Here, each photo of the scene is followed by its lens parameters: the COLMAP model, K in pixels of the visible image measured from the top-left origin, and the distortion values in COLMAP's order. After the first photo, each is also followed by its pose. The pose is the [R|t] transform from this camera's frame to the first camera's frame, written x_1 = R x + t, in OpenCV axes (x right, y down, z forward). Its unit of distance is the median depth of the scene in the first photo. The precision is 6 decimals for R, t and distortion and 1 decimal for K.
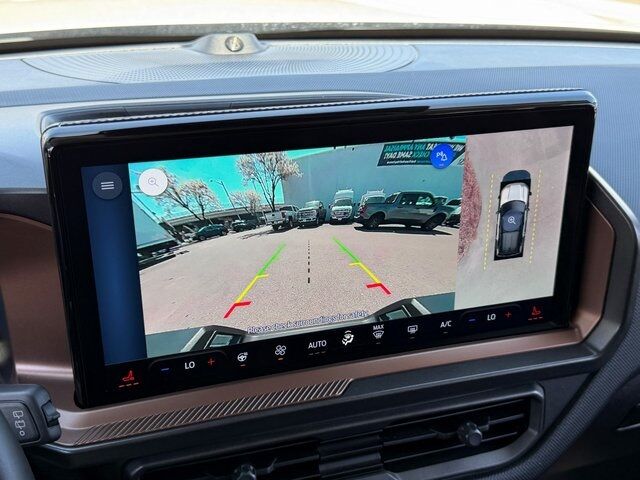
lens RADIAL K [[758.7, 0, 320.0], [0, 758.7, 240.0], [0, 0, 1]] dist [0.093698, 0.000533]
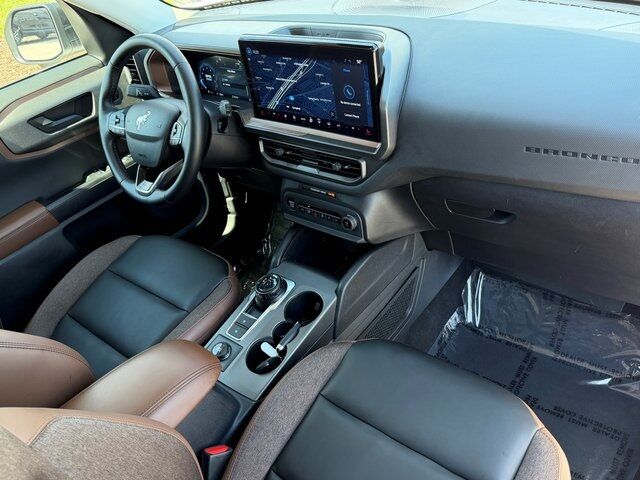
lens RADIAL K [[554.9, 0, 320.0], [0, 554.9, 240.0], [0, 0, 1]] dist [0.108023, -0.000128]
pose [[0.519079, 0.403291, -0.753600, 1.762574], [-0.176811, 0.913280, 0.366957, -0.233406], [0.836238, -0.057235, 0.545371, -0.181794]]
